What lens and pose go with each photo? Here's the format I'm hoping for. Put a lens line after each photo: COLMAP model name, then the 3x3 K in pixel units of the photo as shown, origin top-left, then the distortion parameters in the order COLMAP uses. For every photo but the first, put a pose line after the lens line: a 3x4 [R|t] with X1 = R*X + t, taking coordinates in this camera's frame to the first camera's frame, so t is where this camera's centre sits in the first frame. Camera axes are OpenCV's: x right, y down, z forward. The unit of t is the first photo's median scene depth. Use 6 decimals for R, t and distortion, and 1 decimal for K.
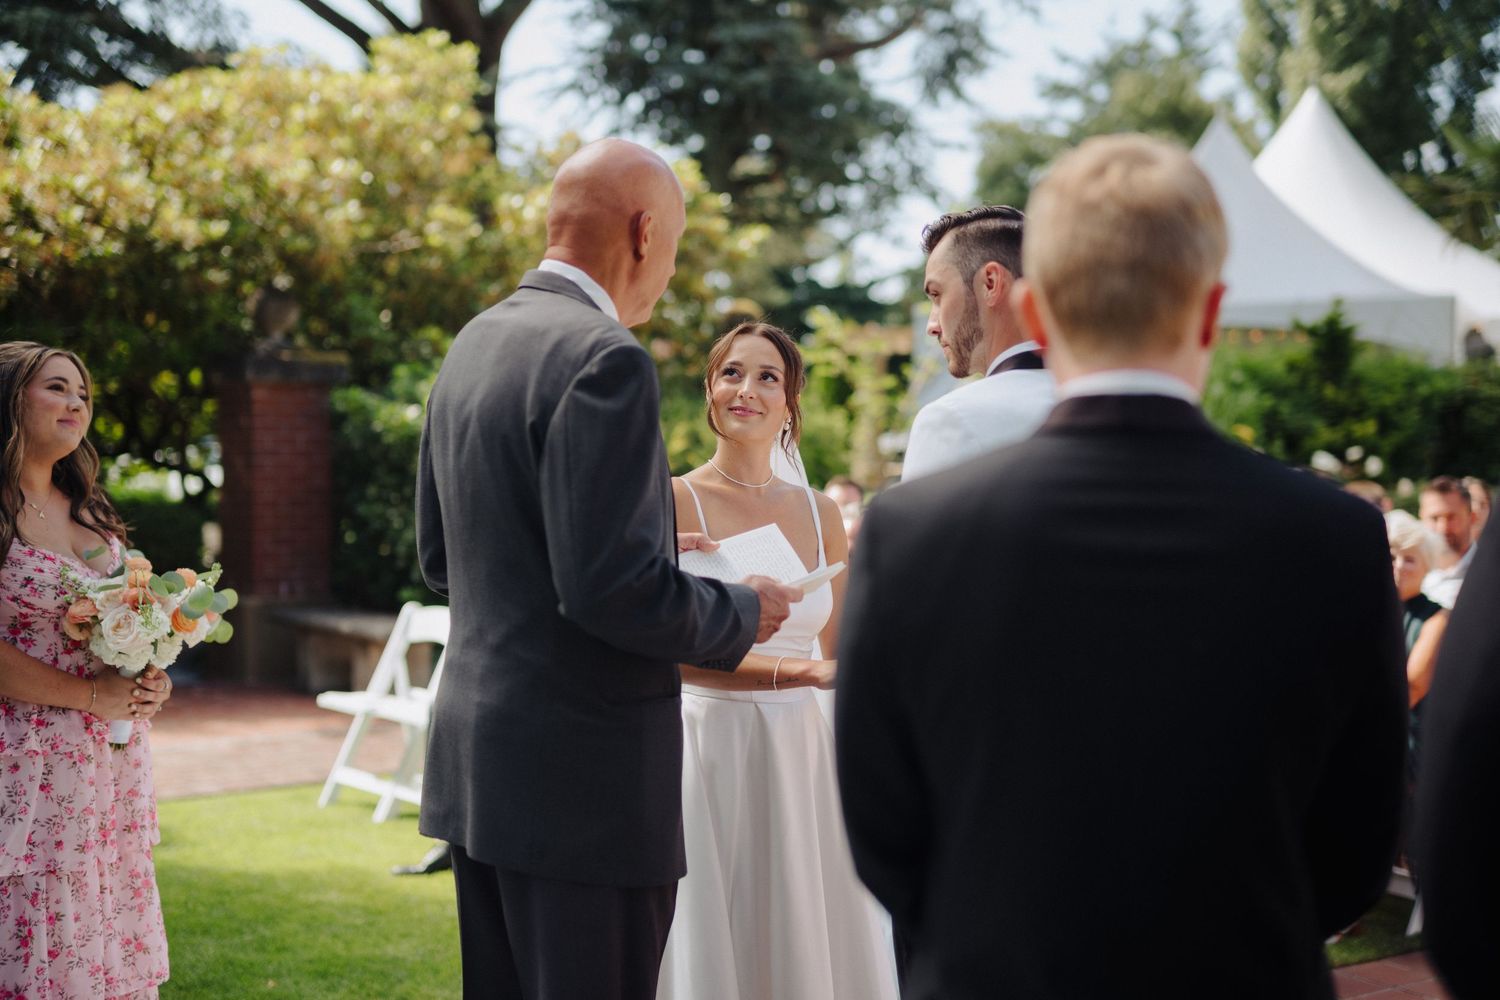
lens RADIAL K [[2092.7, 0, 719.6], [0, 2092.7, 495.9], [0, 0, 1]] dist [0.038532, 0.091630]
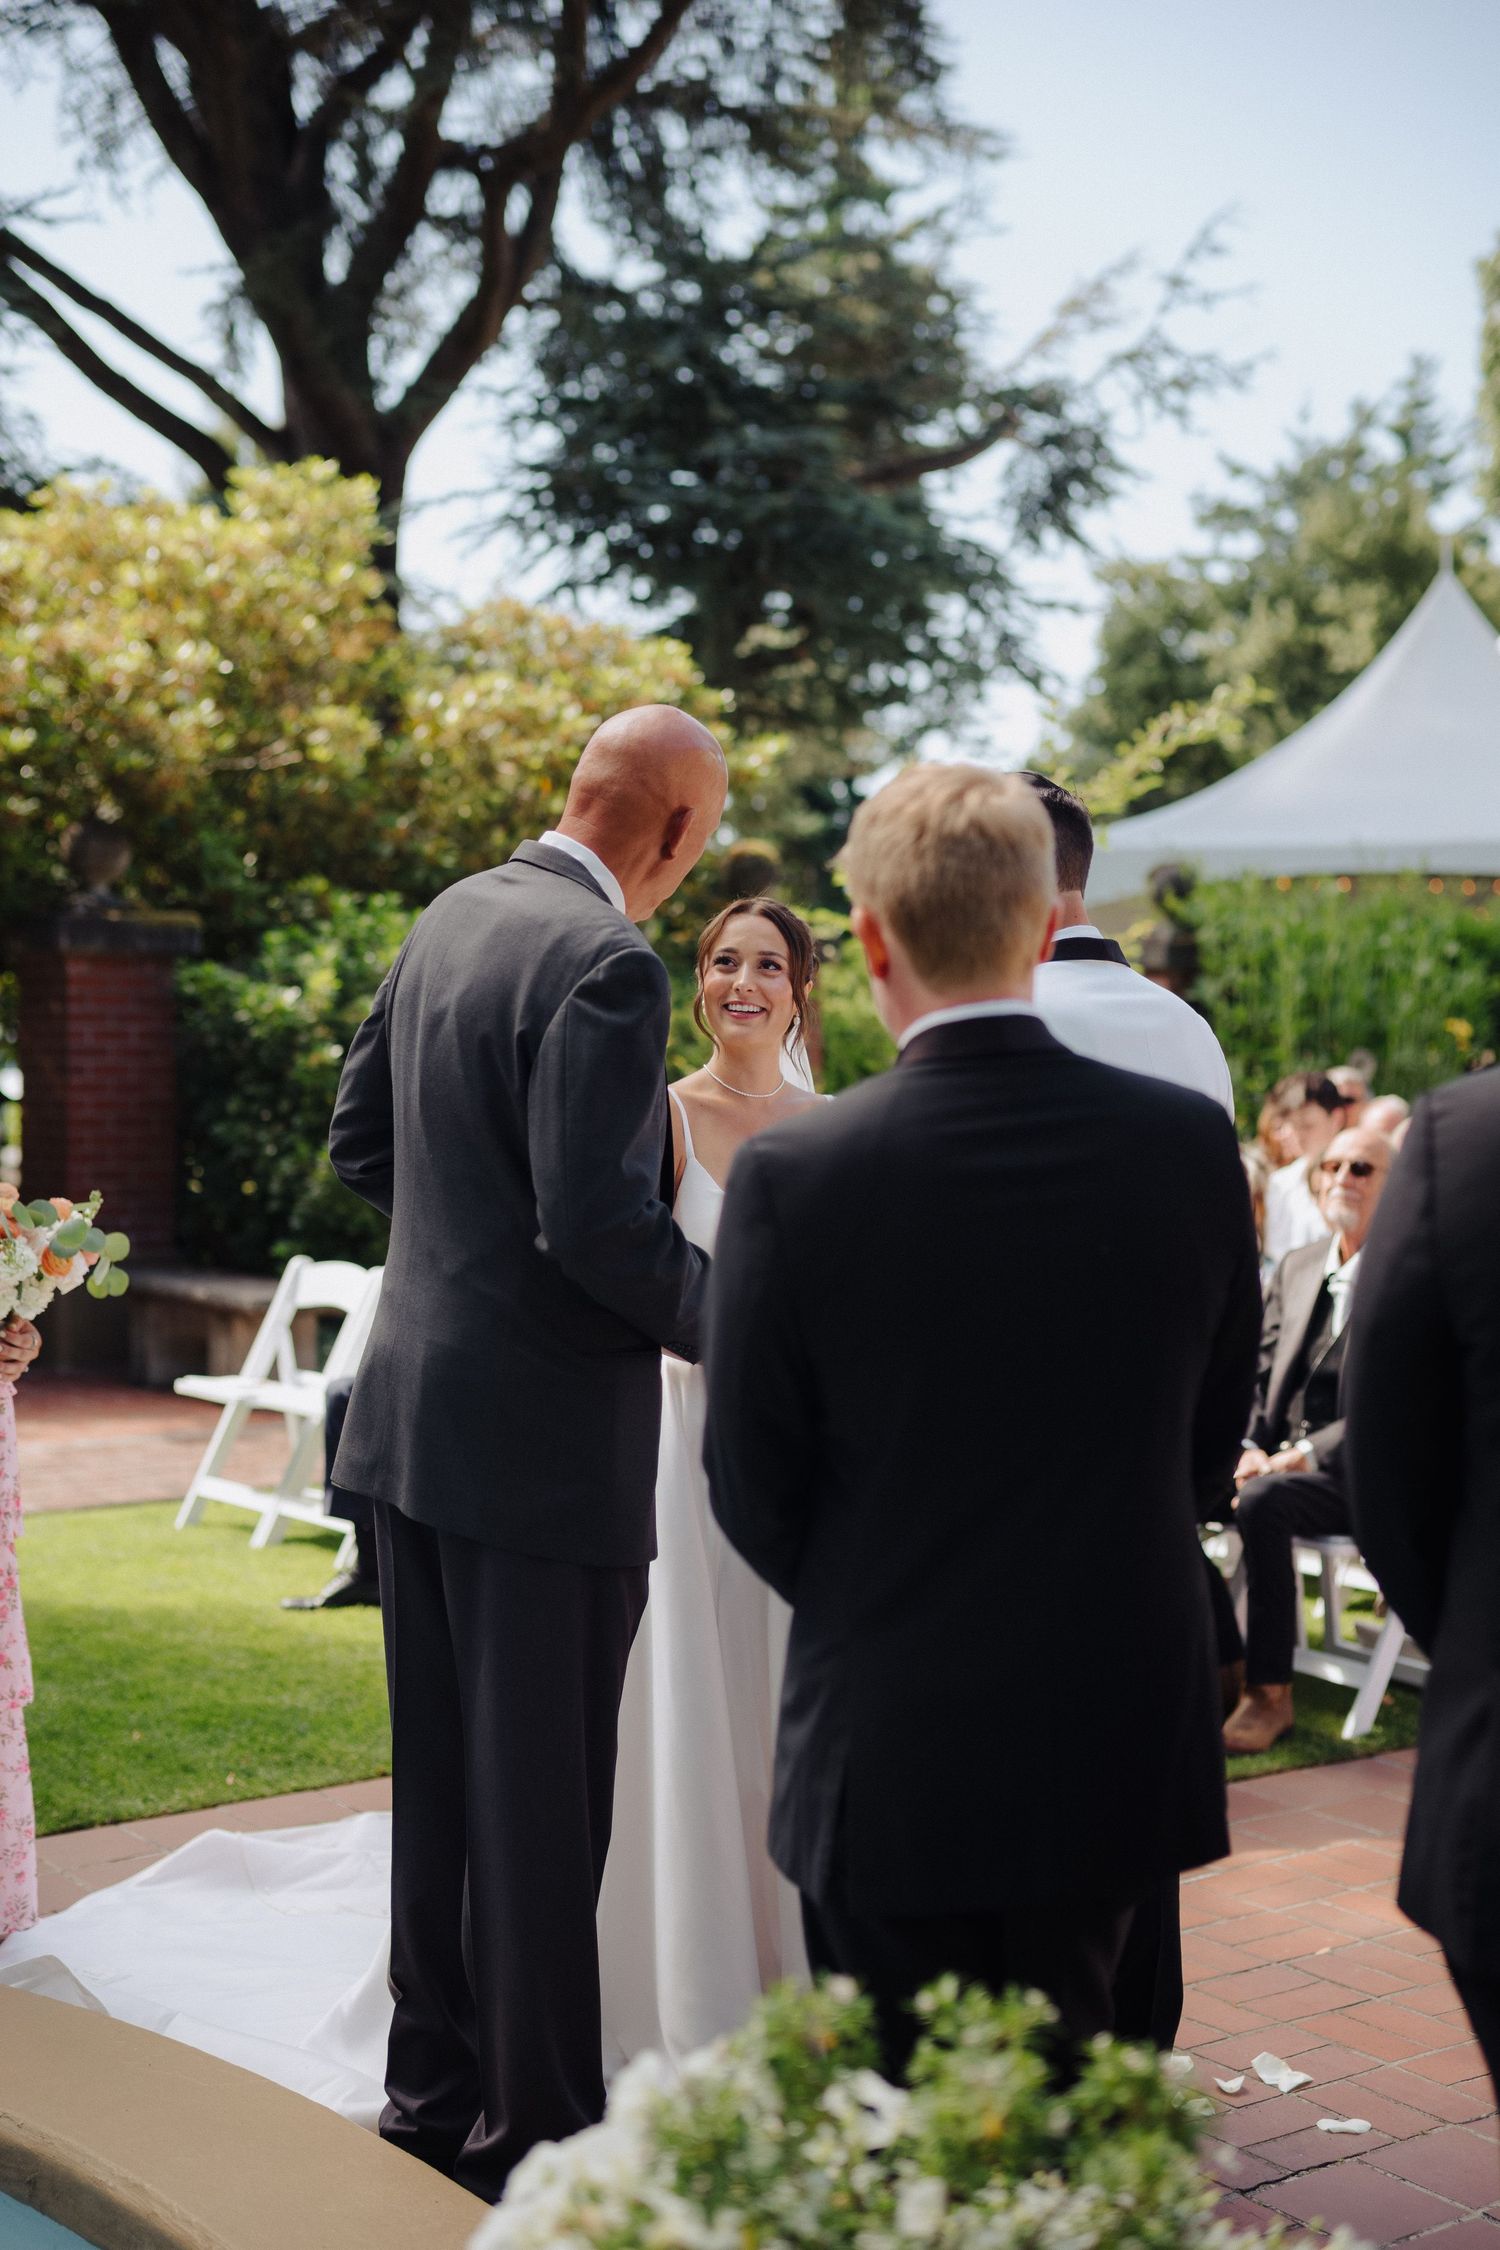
lens RADIAL K [[3139.0, 0, 750.0], [0, 3139.0, 1125.0], [0, 0, 1]] dist [0.038532, 0.091630]
pose [[0.999949, 0.003968, 0.009281, 0.000975], [-0.003994, 0.999988, 0.002769, 0.000733], [-0.009270, -0.002806, 0.999953, -0.074941]]
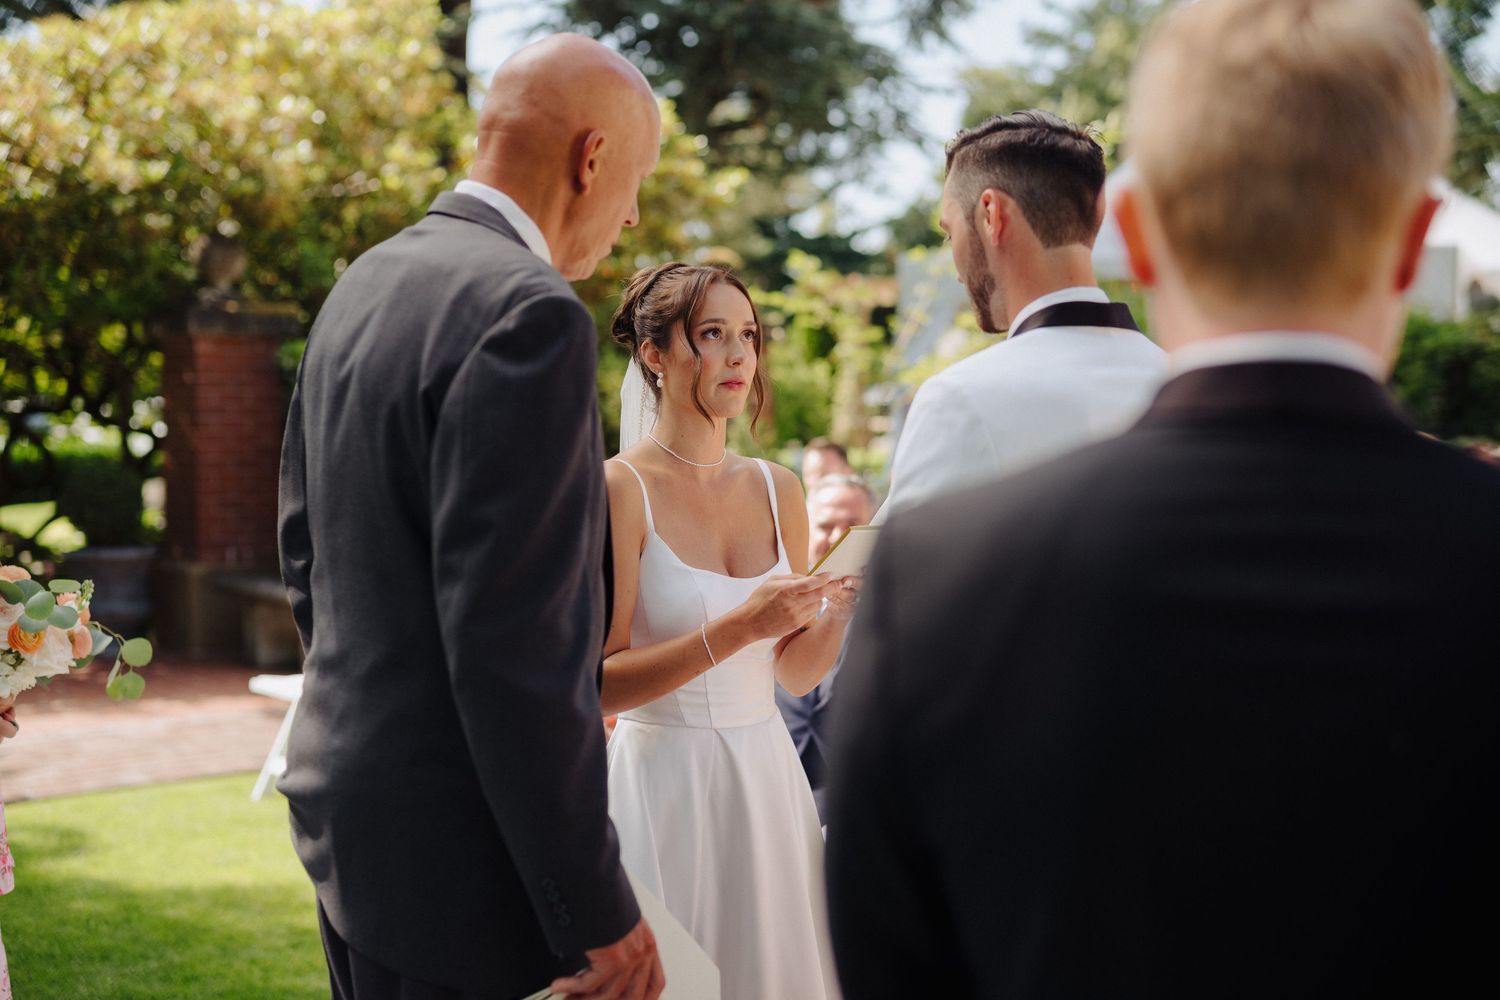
lens RADIAL K [[2092.7, 0, 719.6], [0, 2092.7, 495.9], [0, 0, 1]] dist [0.038532, 0.091630]
pose [[0.999963, 0.000131, 0.008619, 0.003142], [-0.000329, 0.999736, 0.022995, -0.003710], [-0.008614, -0.022997, 0.999698, 0.055699]]
